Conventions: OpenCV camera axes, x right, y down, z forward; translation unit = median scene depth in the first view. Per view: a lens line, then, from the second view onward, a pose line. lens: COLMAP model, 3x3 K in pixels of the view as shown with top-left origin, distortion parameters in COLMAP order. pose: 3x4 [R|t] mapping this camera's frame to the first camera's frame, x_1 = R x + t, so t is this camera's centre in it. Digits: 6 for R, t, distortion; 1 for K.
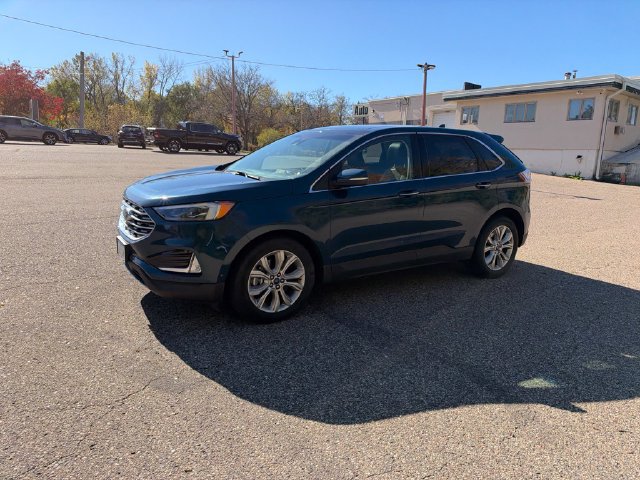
lens RADIAL K [[462.0, 0, 321.2], [0, 462.0, 234.9], [0, 0, 1]] dist [0.010800, -0.030070]
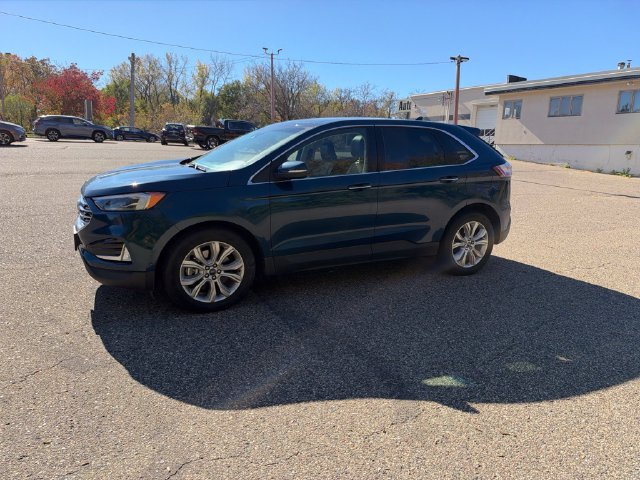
lens RADIAL K [[462.0, 0, 319.9], [0, 462.0, 242.1], [0, 0, 1]] dist [0.010800, -0.030070]
pose [[0.994527, 0.016790, -0.103120, 0.213887], [-0.014627, 0.999658, 0.021693, 0.008606], [0.103449, -0.020066, 0.994432, 0.010567]]
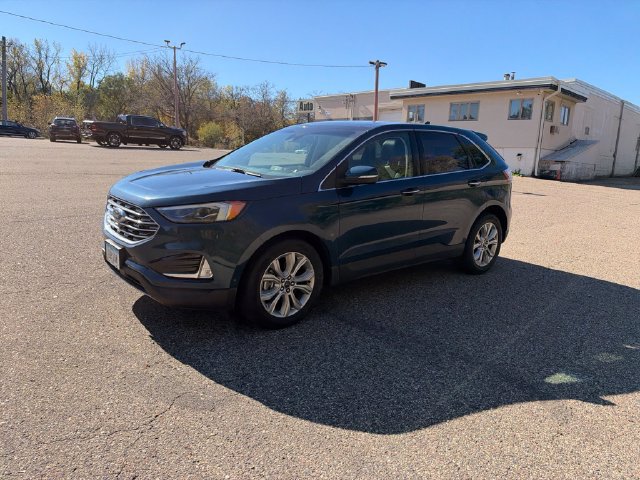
lens RADIAL K [[462.0, 0, 321.5], [0, 462.0, 240.6], [0, 0, 1]] dist [0.010800, -0.030070]
pose [[0.992236, -0.015678, 0.123379, -0.125362], [0.013232, 0.999700, 0.020615, -0.007720], [-0.123666, -0.018822, 0.992145, 0.042482]]
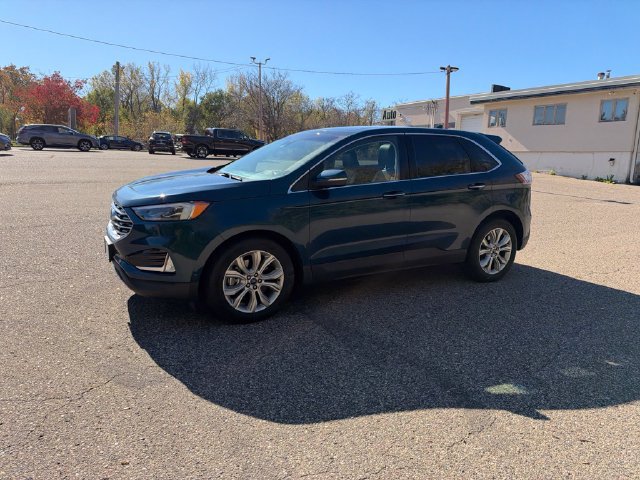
lens RADIAL K [[462.0, 0, 321.2], [0, 462.0, 234.6], [0, 0, 1]] dist [0.010800, -0.030070]
pose [[0.997848, 0.004064, -0.065447, 0.101742], [-0.004800, 0.999927, -0.011085, 0.007808], [0.065397, 0.011376, 0.997794, 0.004568]]
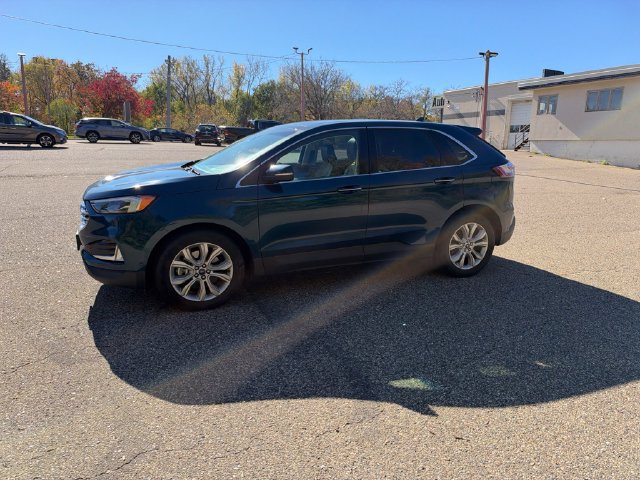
lens RADIAL K [[462.0, 0, 317.2], [0, 462.0, 240.9], [0, 0, 1]] dist [0.010800, -0.030070]
pose [[0.983136, 0.021578, -0.181598, 0.311756], [-0.017423, 0.999549, 0.024446, -0.000305], [0.182044, -0.020870, 0.983069, 0.006865]]
